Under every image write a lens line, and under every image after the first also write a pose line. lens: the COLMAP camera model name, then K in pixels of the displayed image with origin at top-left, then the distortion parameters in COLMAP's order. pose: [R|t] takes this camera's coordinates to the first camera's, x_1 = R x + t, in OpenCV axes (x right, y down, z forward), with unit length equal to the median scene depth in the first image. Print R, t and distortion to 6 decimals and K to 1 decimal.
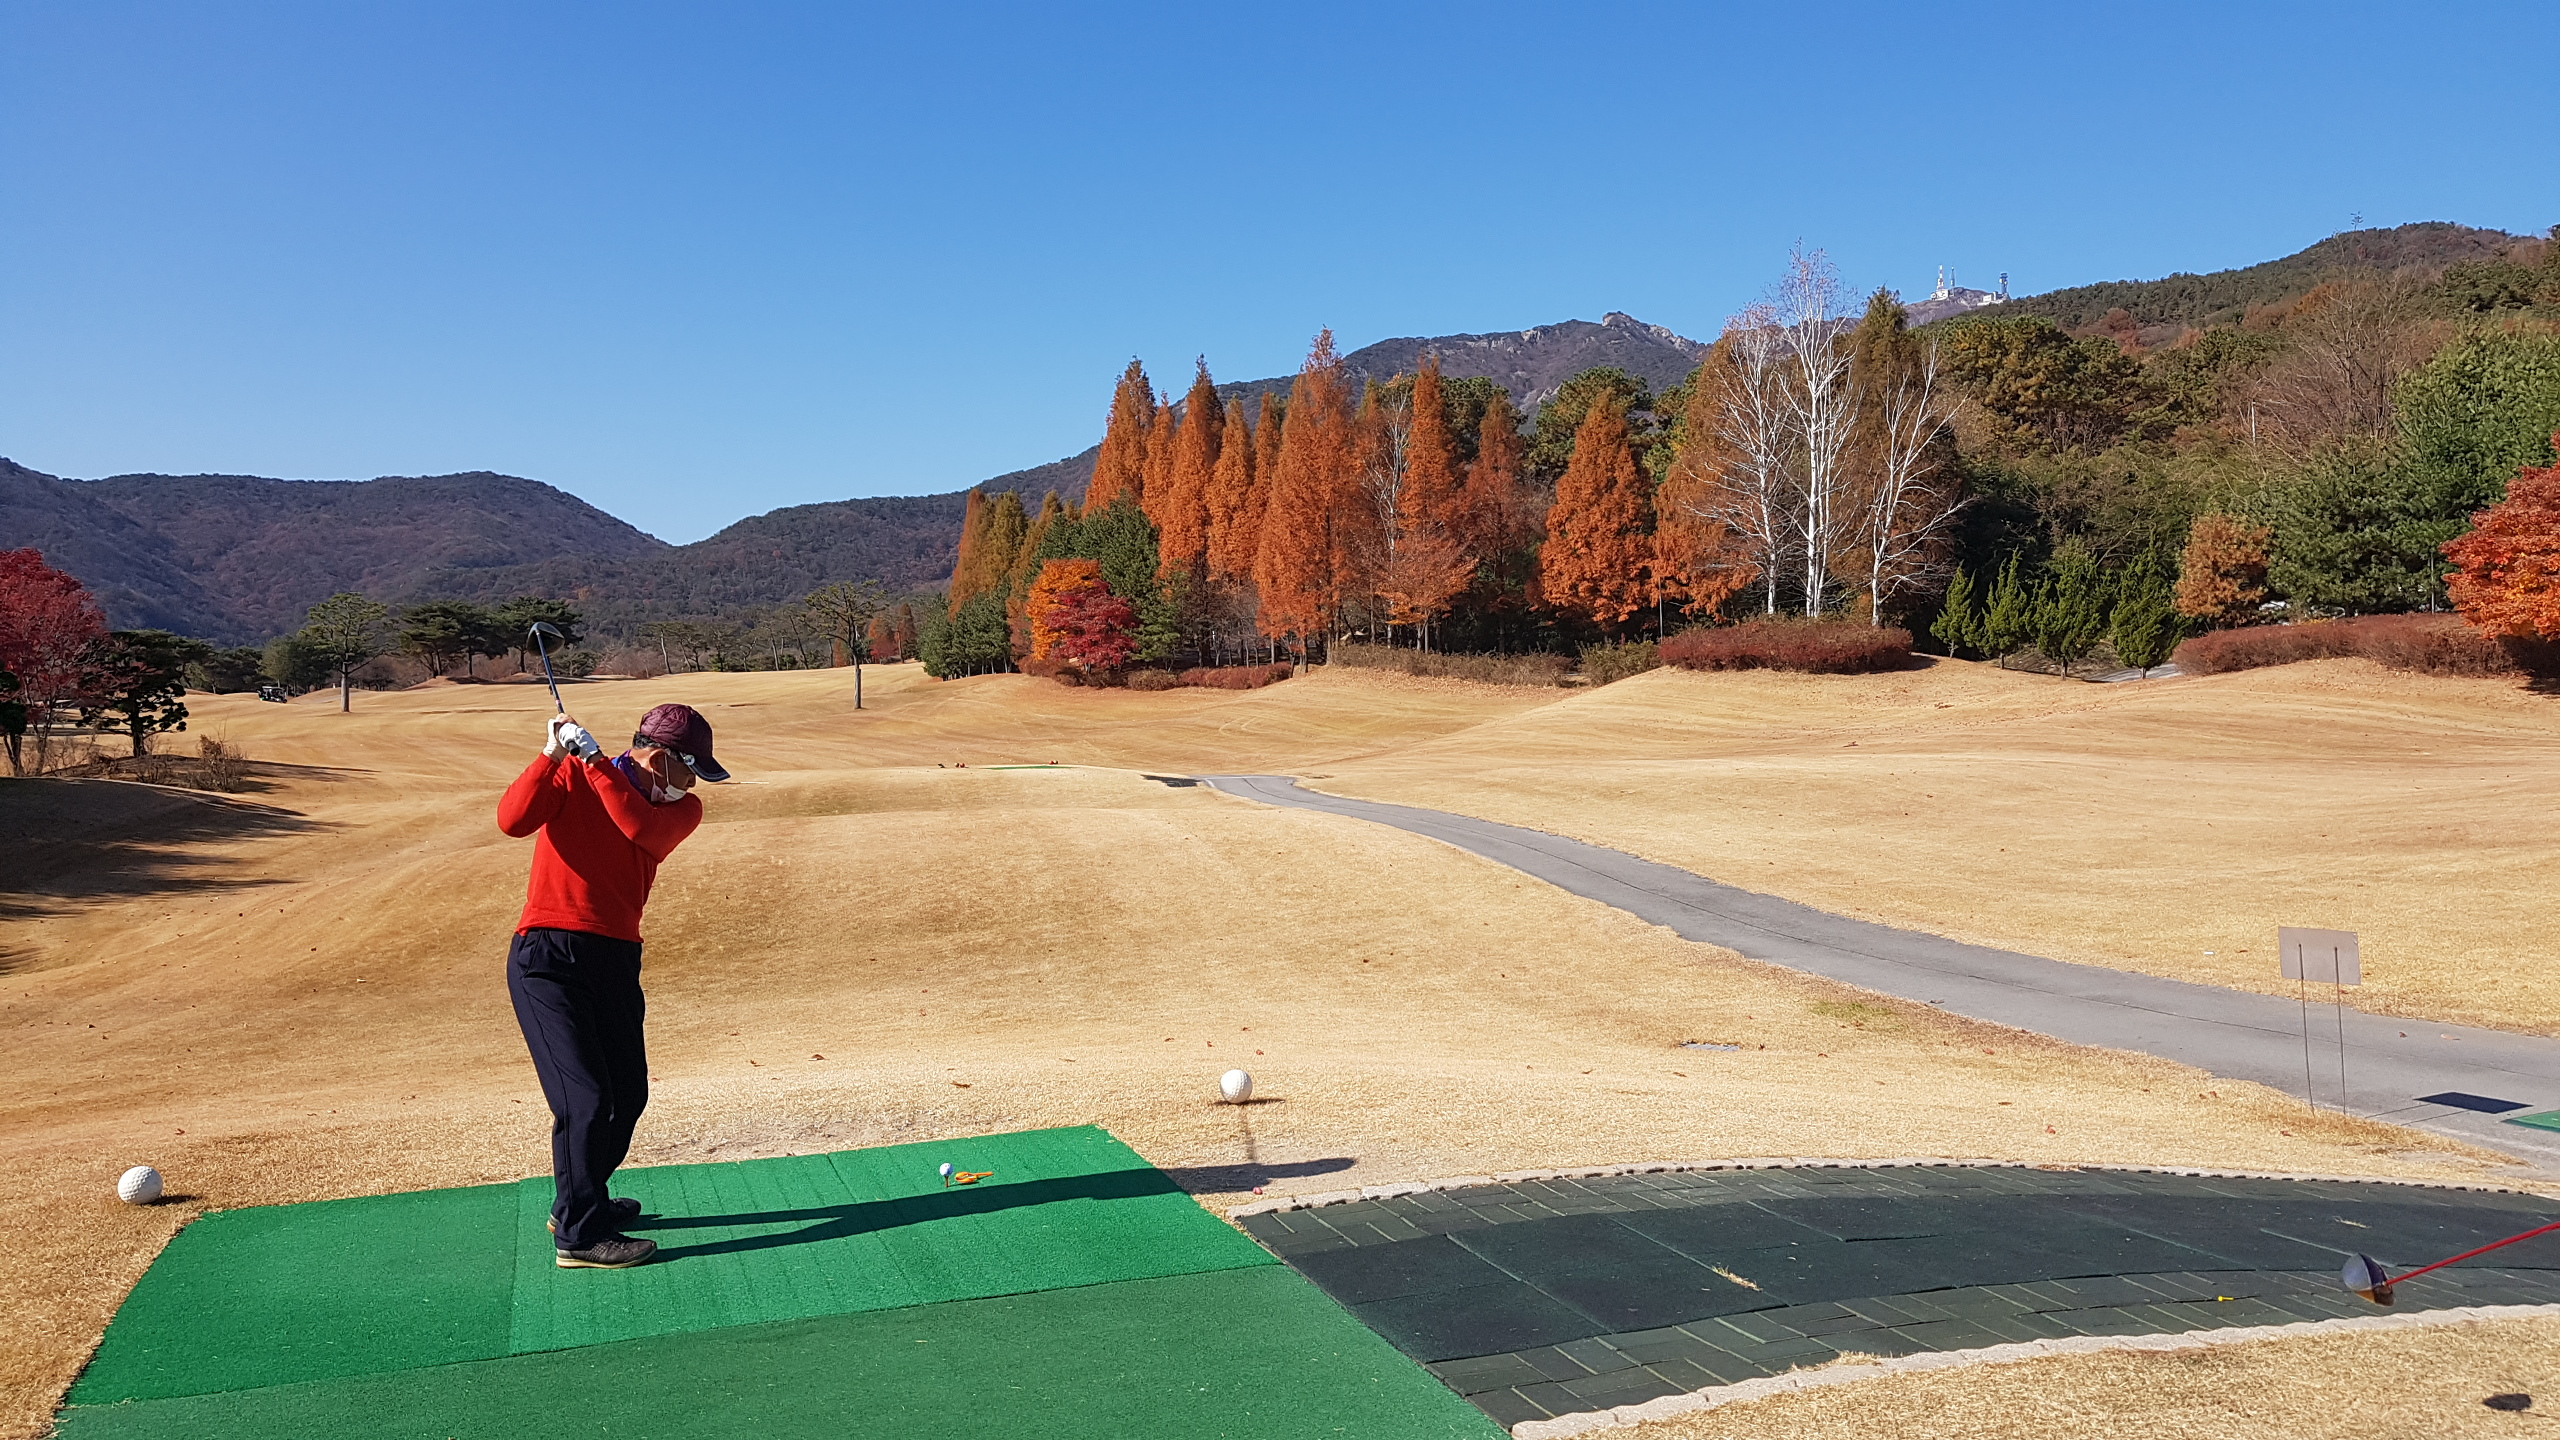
lens RADIAL K [[1955.5, 0, 1281.2], [0, 1955.5, 770.2], [0, 0, 1]] dist [0.101755, -0.173657]
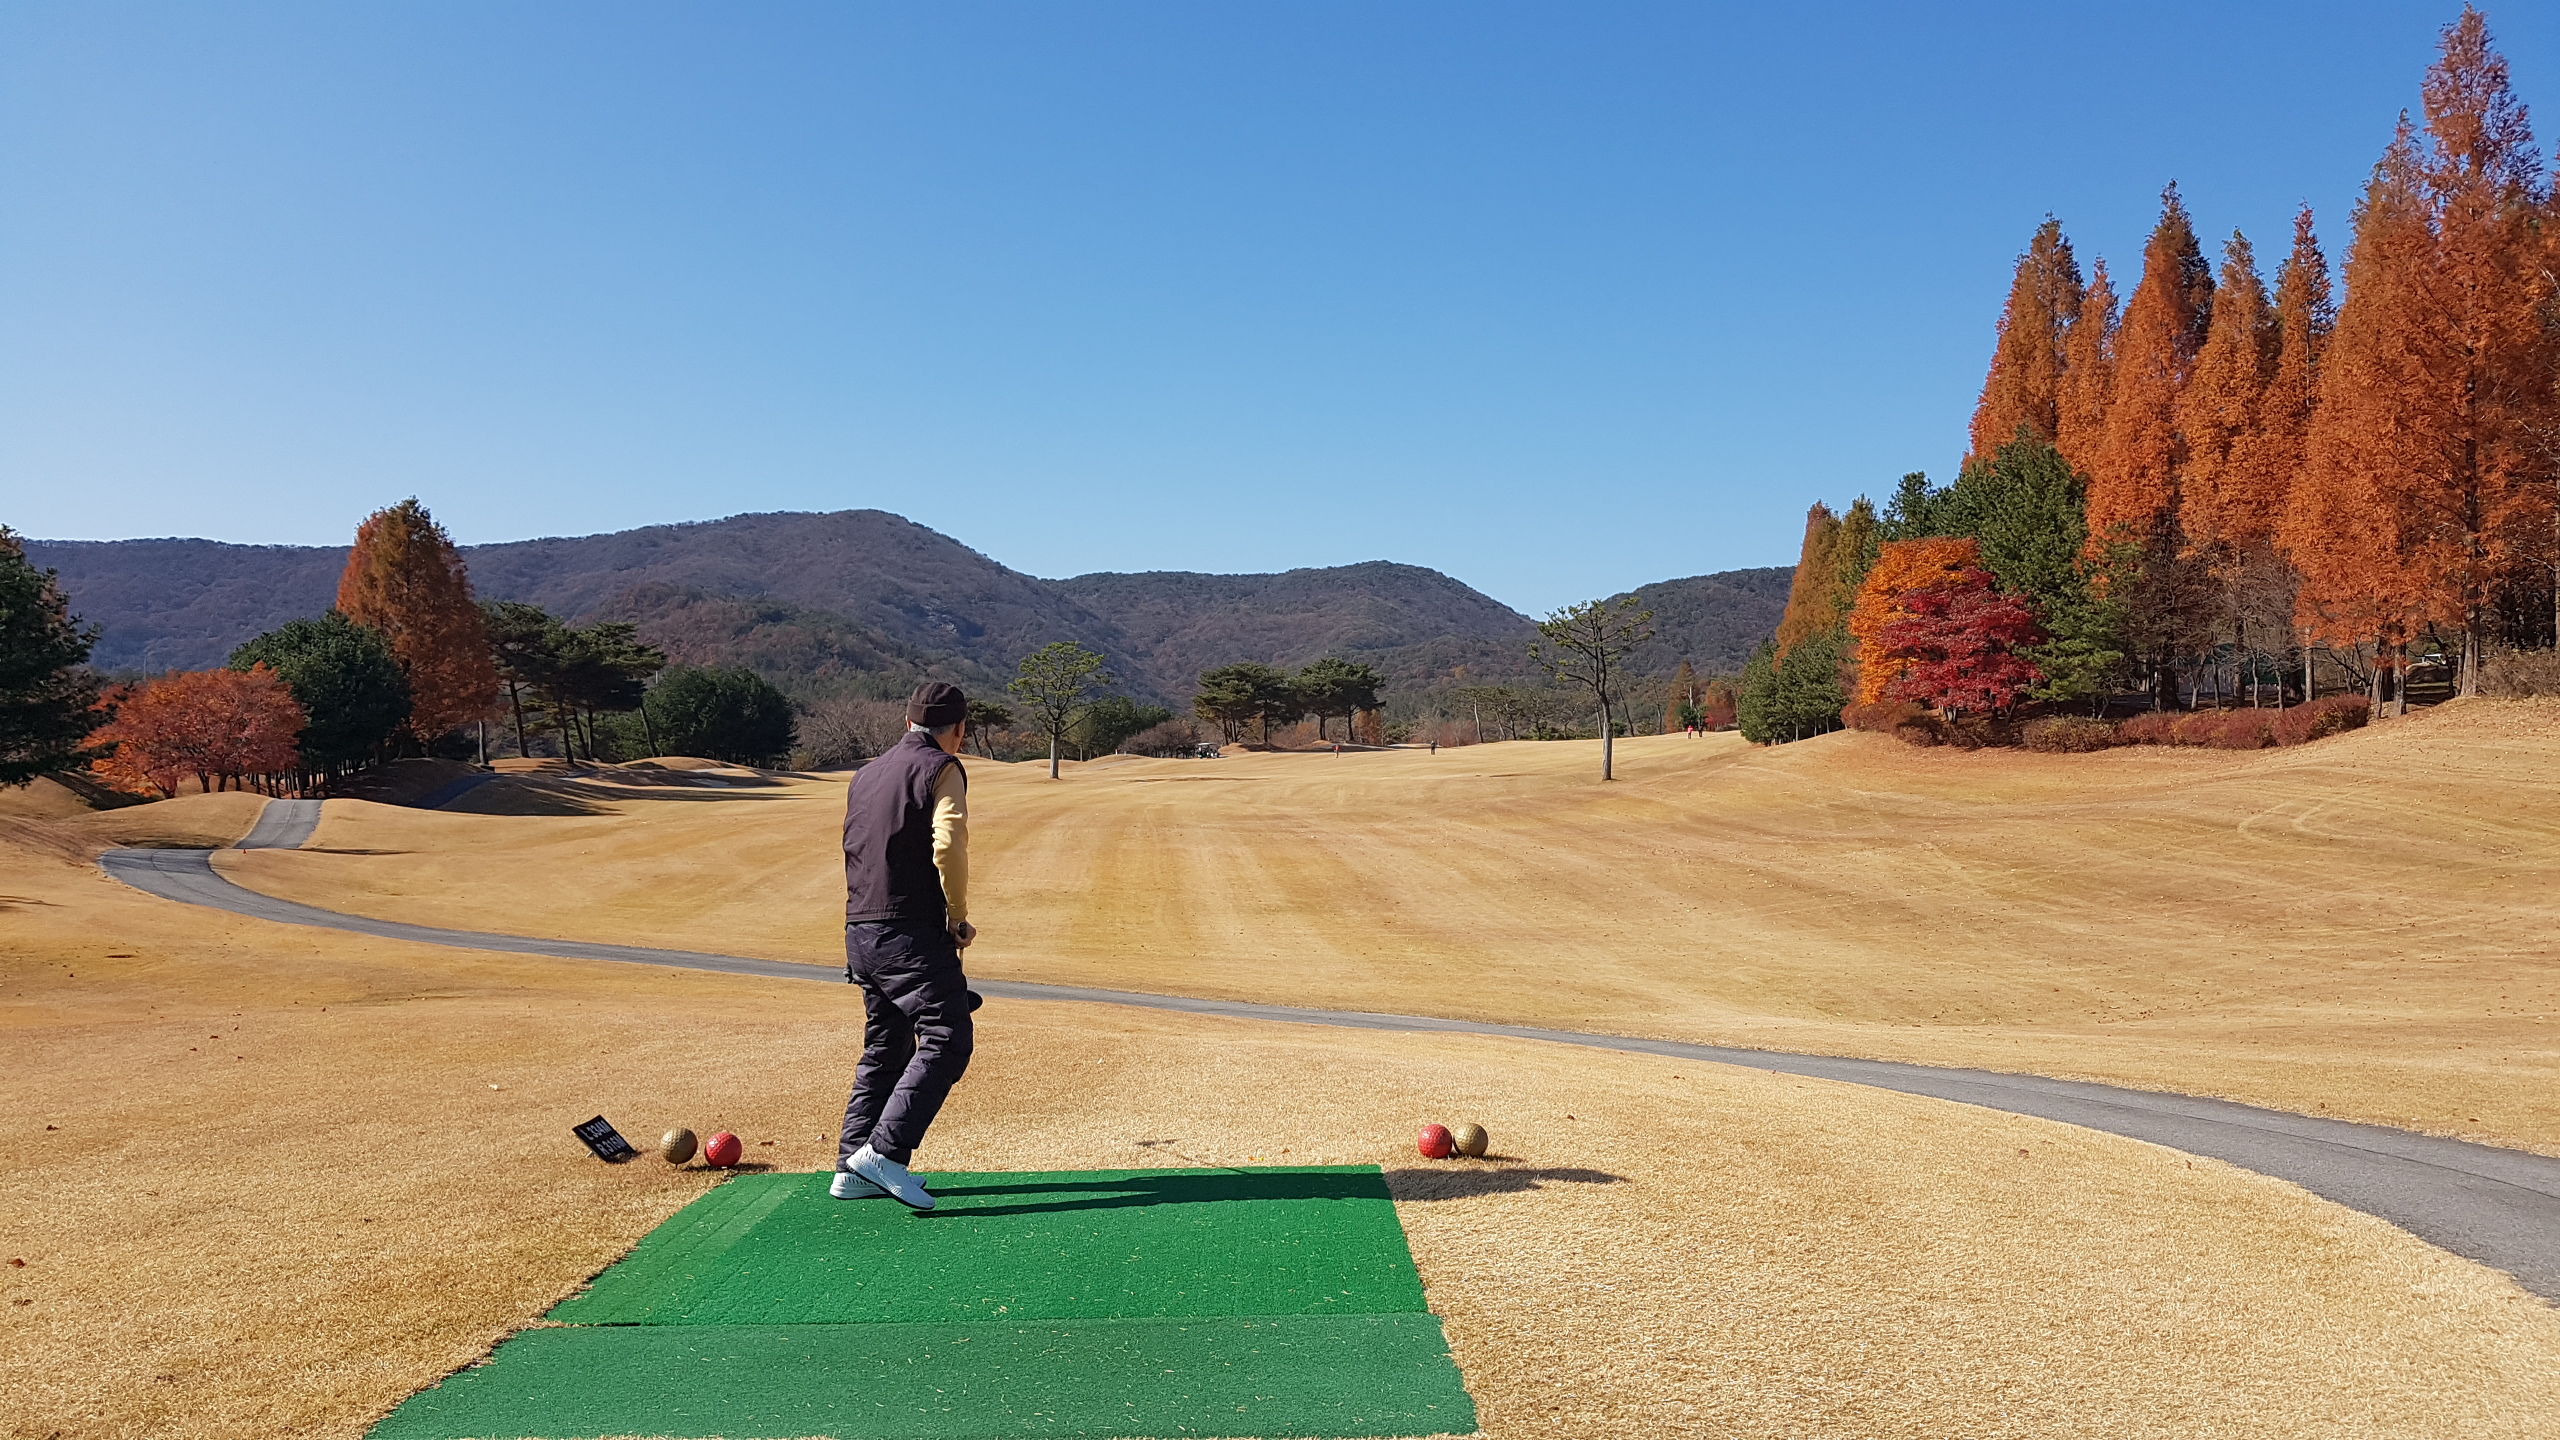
lens RADIAL K [[1955.5, 0, 1305.8], [0, 1955.5, 802.7], [0, 0, 1]] dist [0.101755, -0.173657]
pose [[0.911814, 0.015724, -0.410302, -0.035911], [-0.024903, 0.999545, -0.017036, -0.011845], [0.409847, 0.025751, 0.911791, 0.429480]]
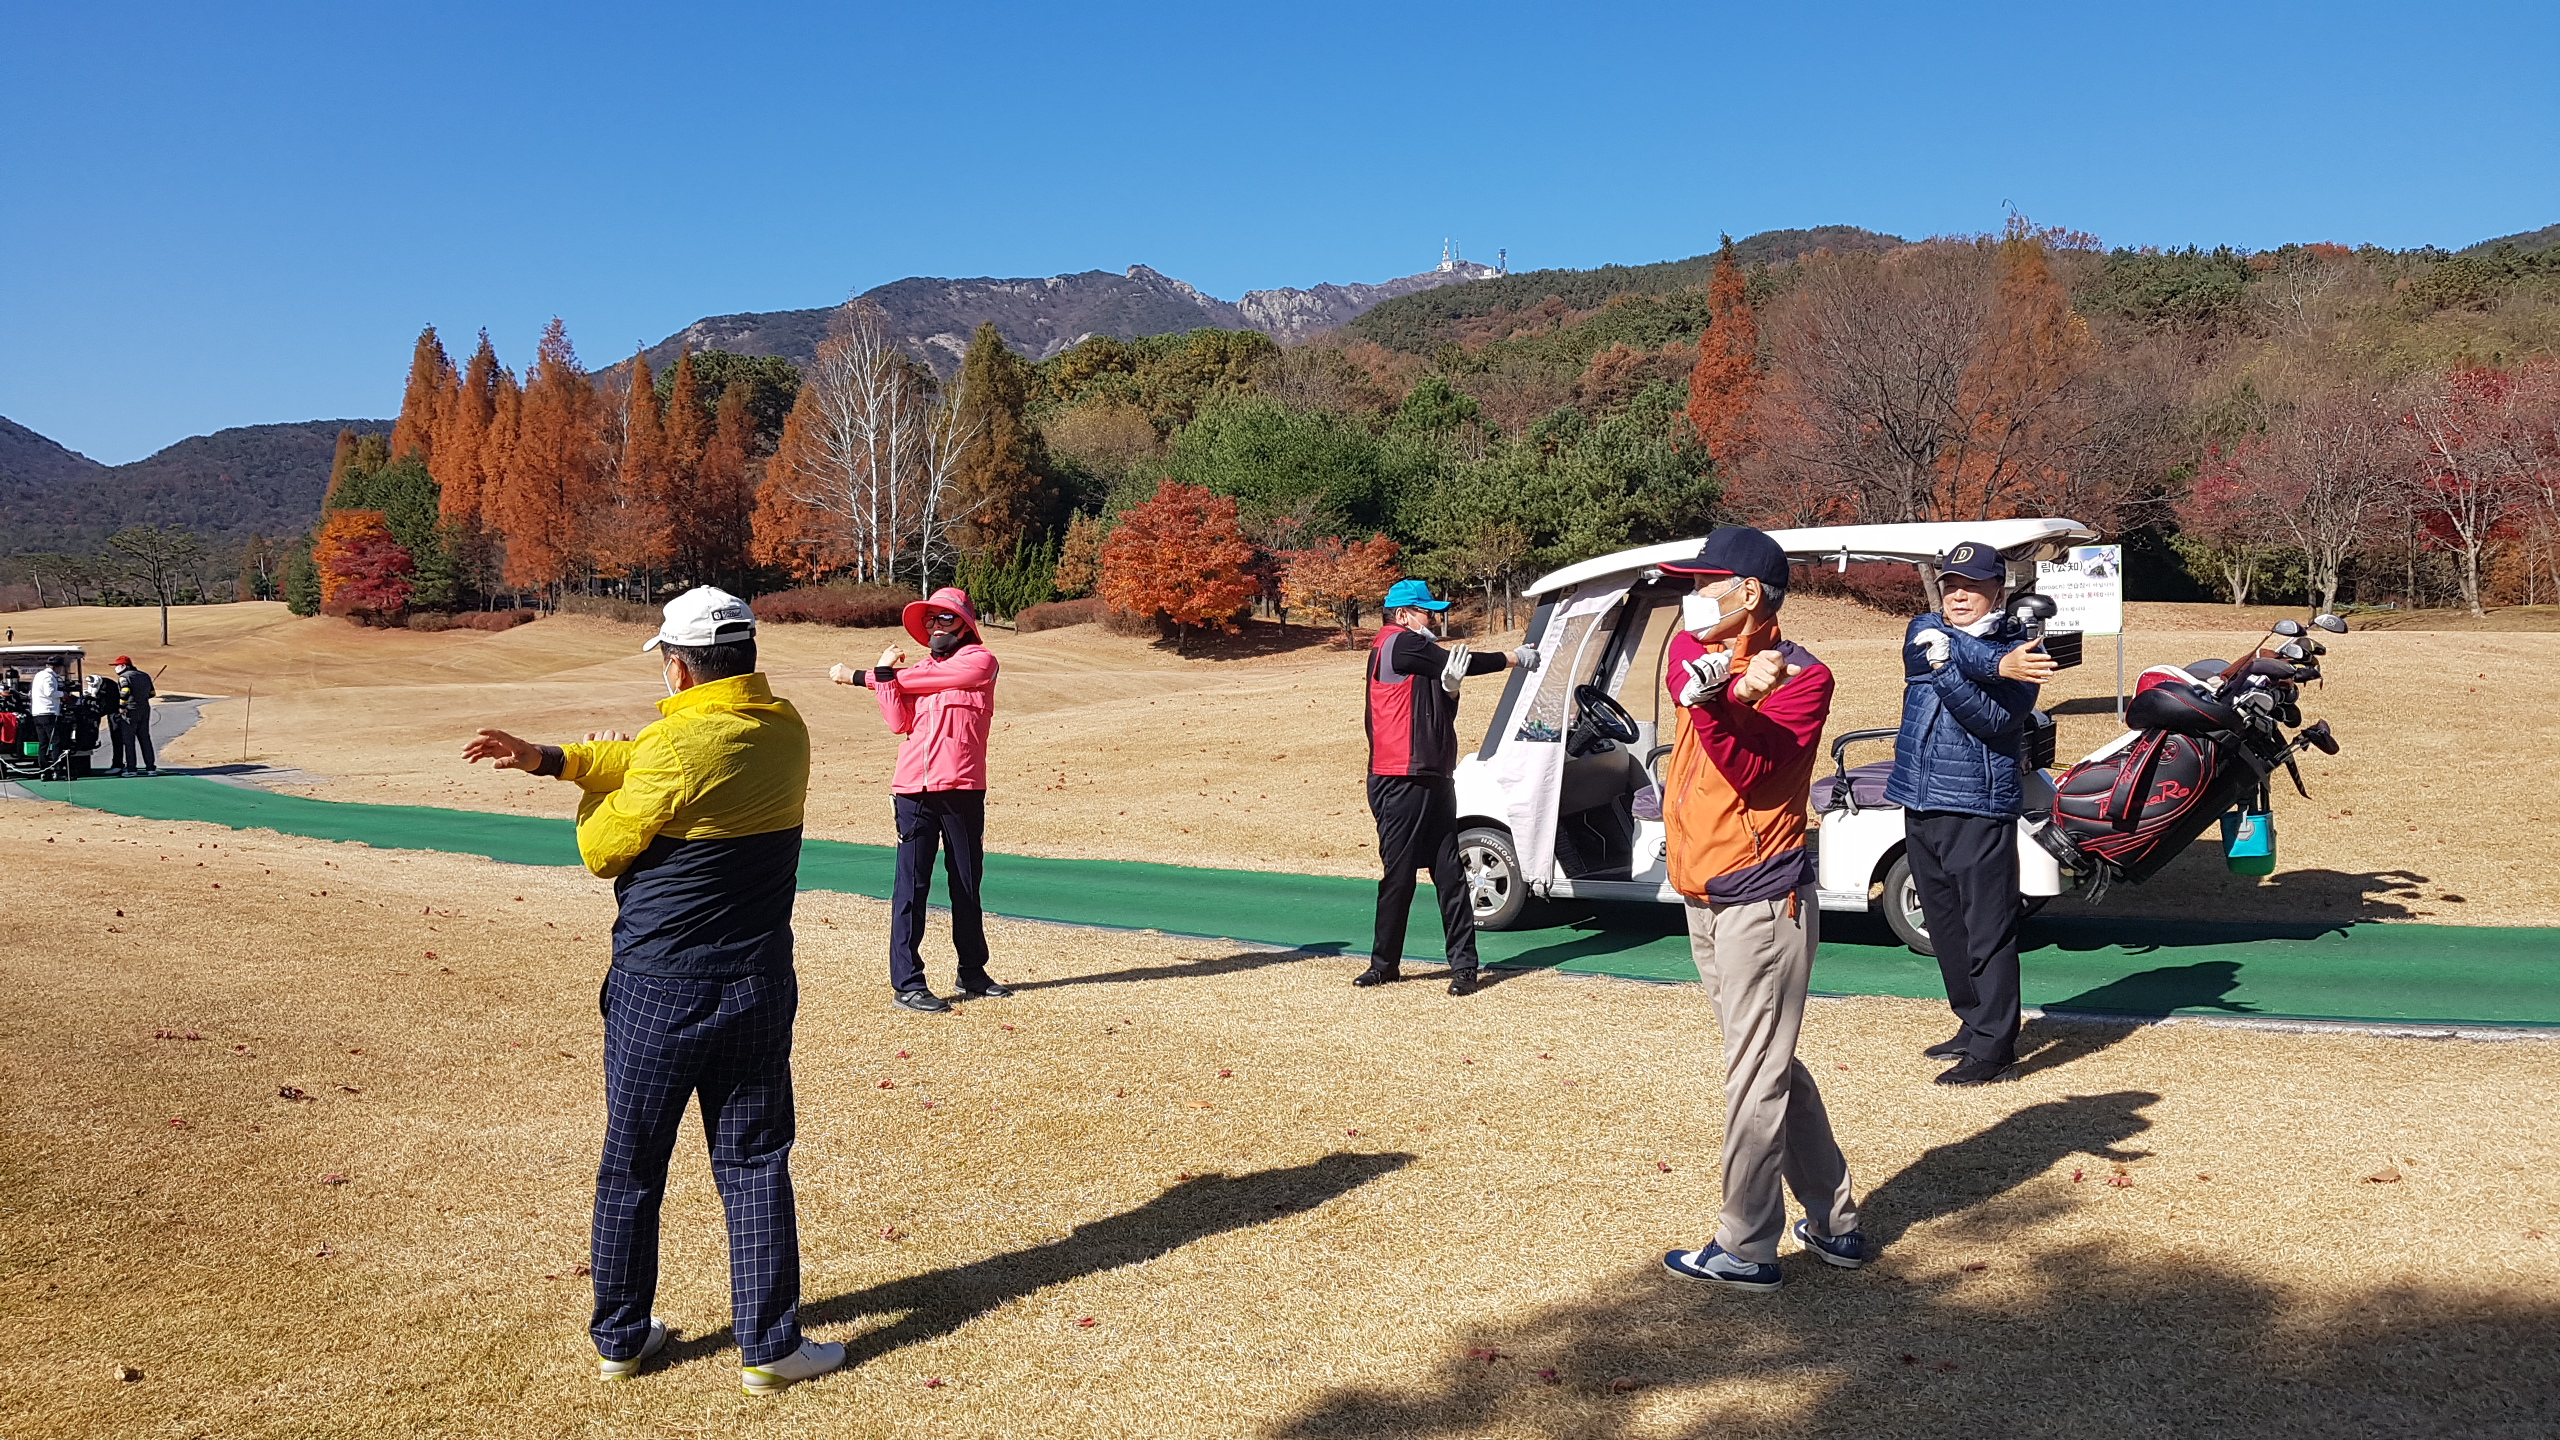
lens RADIAL K [[1955.5, 0, 1247.2], [0, 1955.5, 783.2], [0, 0, 1]] dist [0.101755, -0.173657]
pose [[0.976206, -0.002522, 0.216830, 0.162445], [-0.004647, 0.999460, 0.032543, 0.007184], [-0.216795, -0.032776, 0.975667, -0.221677]]
